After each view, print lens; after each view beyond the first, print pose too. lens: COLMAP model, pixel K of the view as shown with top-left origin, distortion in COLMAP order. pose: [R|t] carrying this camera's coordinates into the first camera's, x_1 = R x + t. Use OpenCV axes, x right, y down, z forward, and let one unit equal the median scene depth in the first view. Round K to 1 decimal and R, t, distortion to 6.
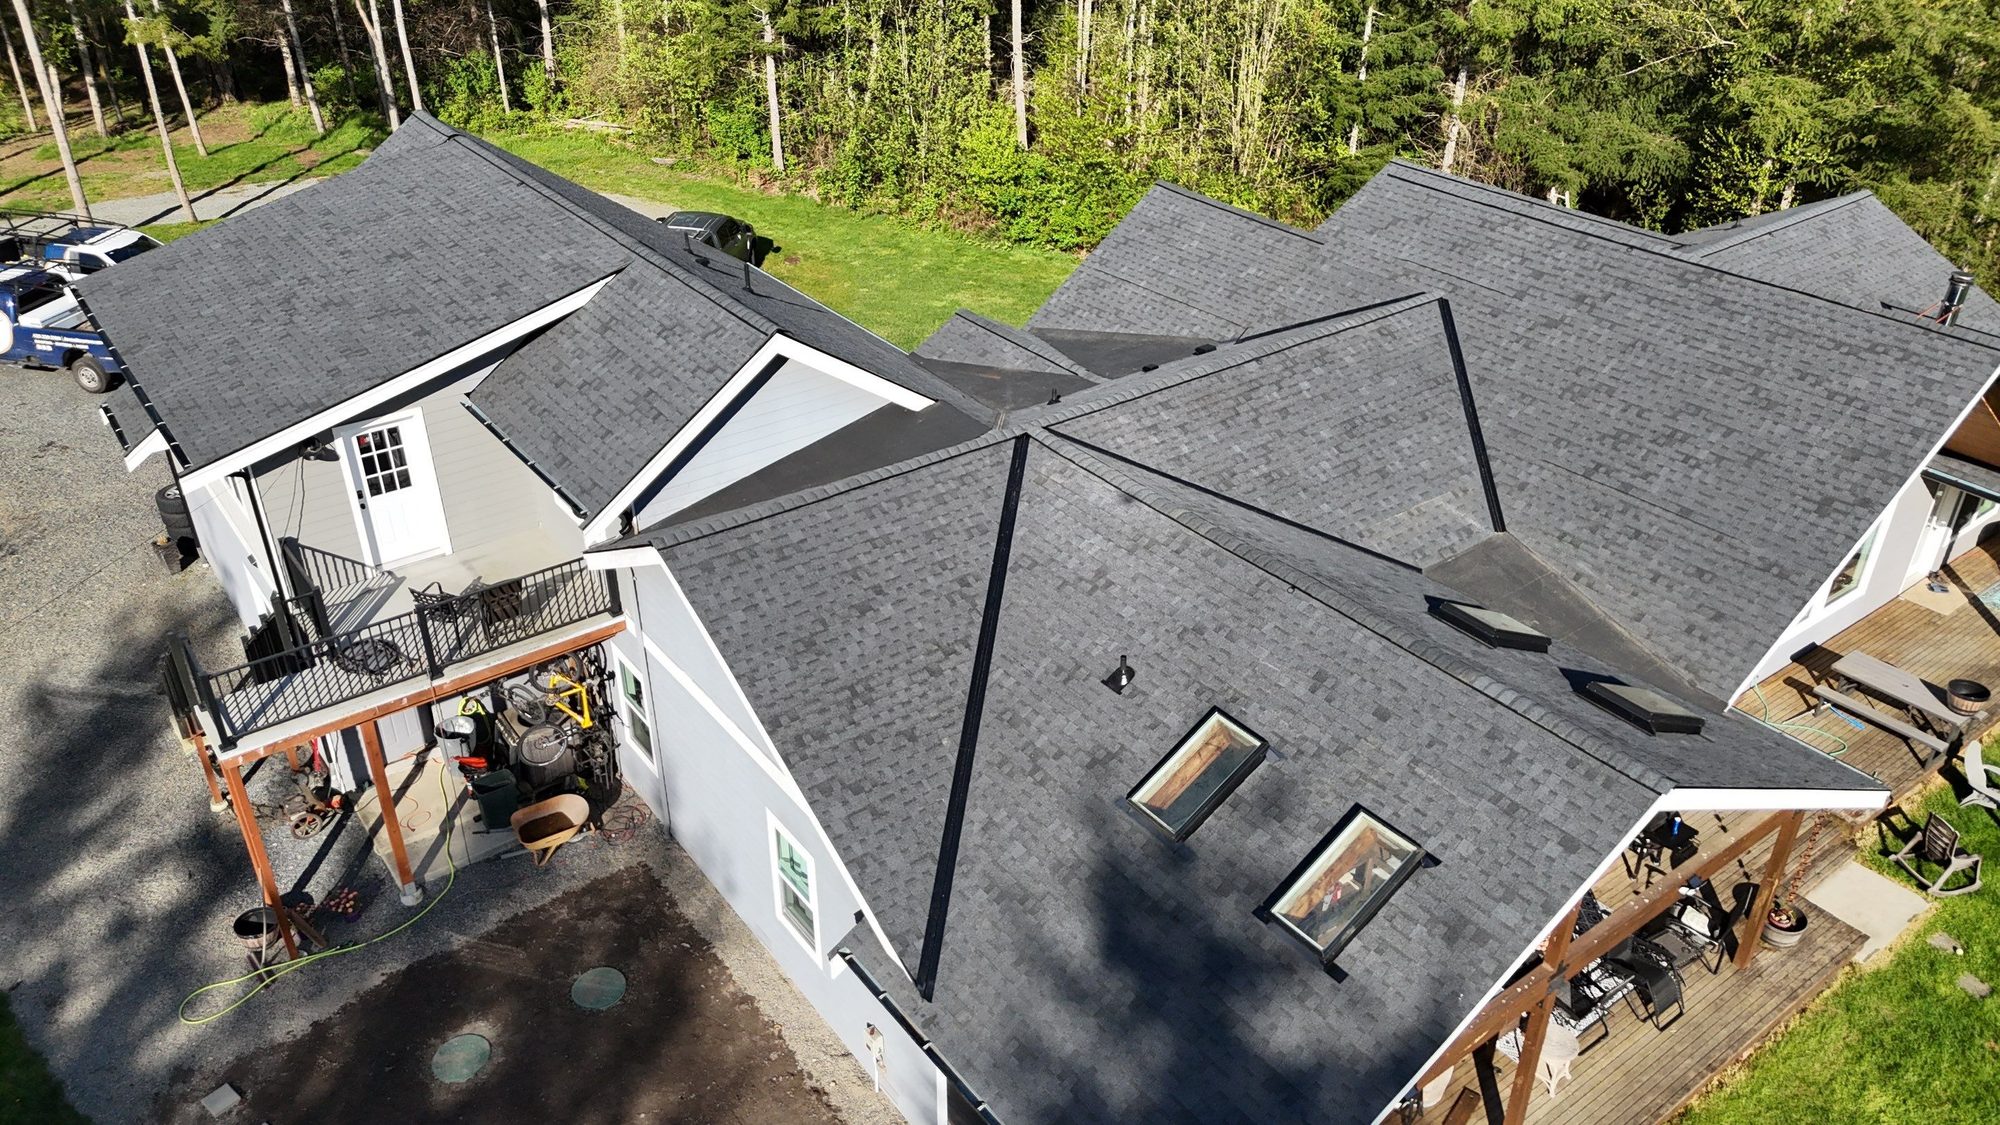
lens RADIAL K [[1493.8, 0, 993.9], [0, 1493.8, 567.3], [0, 0, 1]] dist [0.051900, -0.036519]
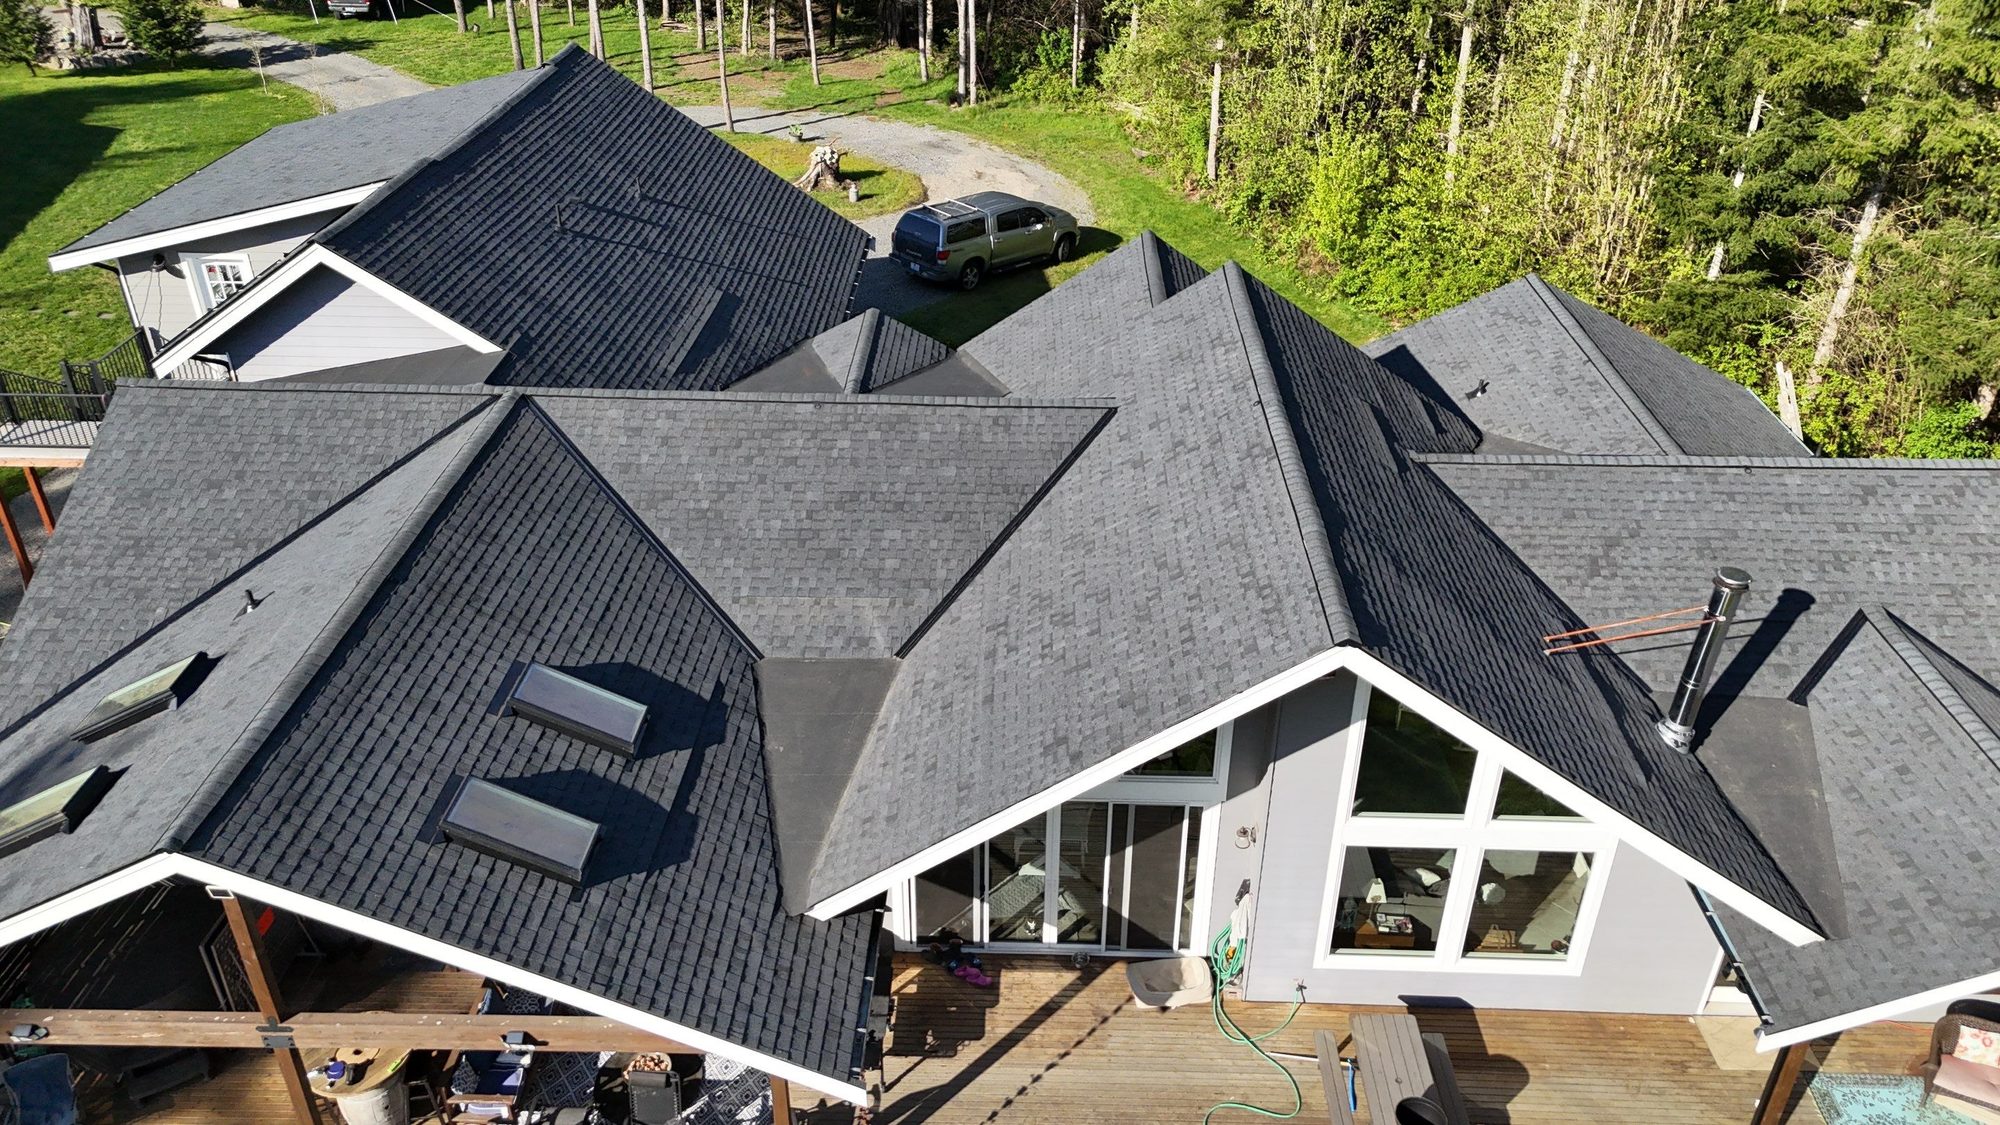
lens RADIAL K [[1493.8, 0, 993.9], [0, 1493.8, 567.3], [0, 0, 1]] dist [0.051900, -0.036519]
pose [[0.786718, 0.319487, -0.528207, 0.811326], [-0.319874, 0.942802, 0.093831, -0.170326], [0.527972, 0.095141, 0.843916, 0.289010]]
